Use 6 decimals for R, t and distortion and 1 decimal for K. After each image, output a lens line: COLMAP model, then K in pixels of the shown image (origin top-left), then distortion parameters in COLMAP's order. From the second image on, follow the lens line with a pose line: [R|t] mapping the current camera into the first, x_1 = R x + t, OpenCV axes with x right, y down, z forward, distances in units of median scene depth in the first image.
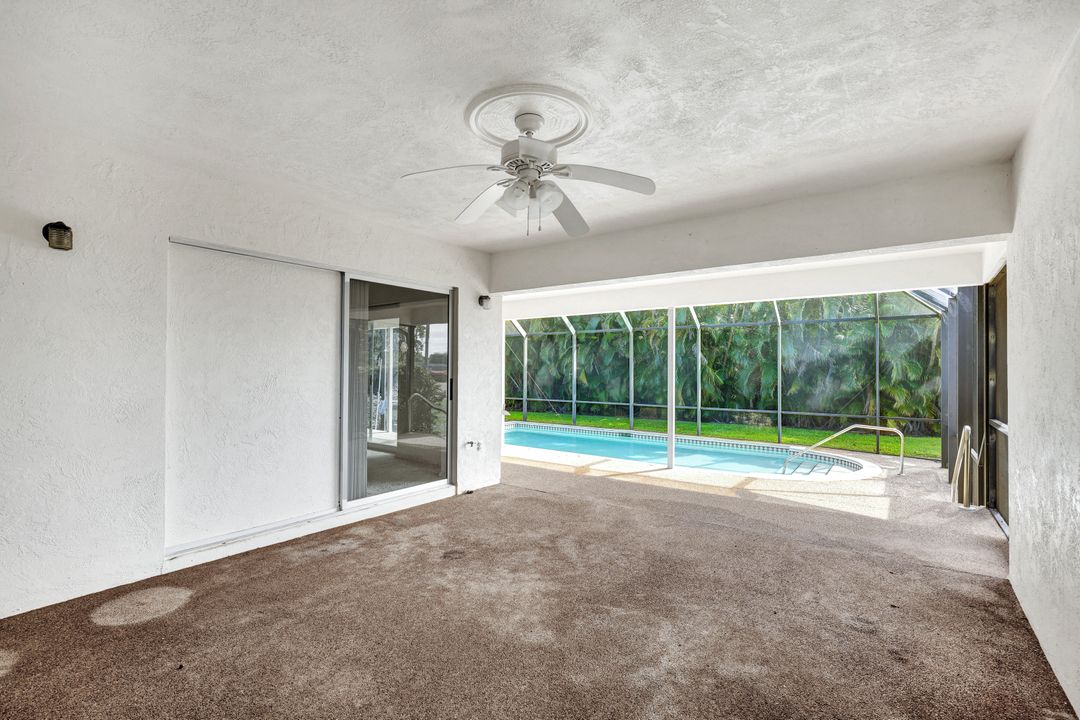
lens RADIAL K [[509.2, 0, 540.0], [0, 509.2, 360.0], [0, 0, 1]] dist [-0.000554, -0.000032]
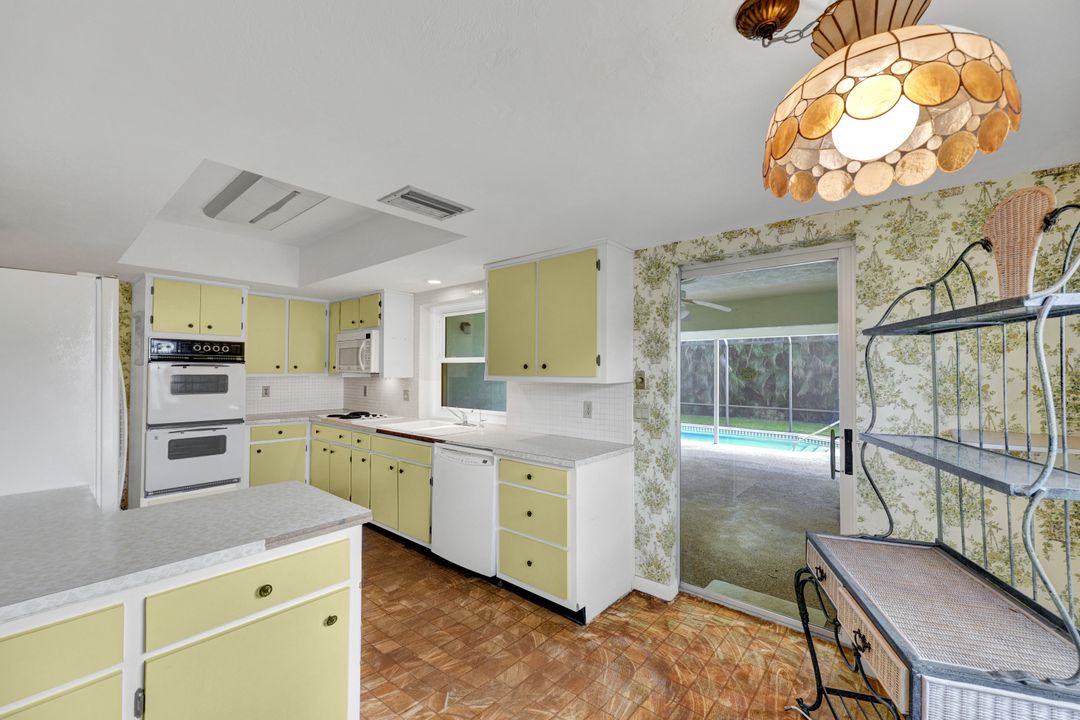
lens RADIAL K [[448.7, 0, 541.2], [0, 448.7, 365.9], [0, 0, 1]] dist [0.012422, 0.000002]
pose [[0.997569, -0.003417, -0.069608, -0.082502], [0.003805, 0.999978, 0.005445, -0.015793], [0.069588, -0.005696, 0.997560, -0.186293]]
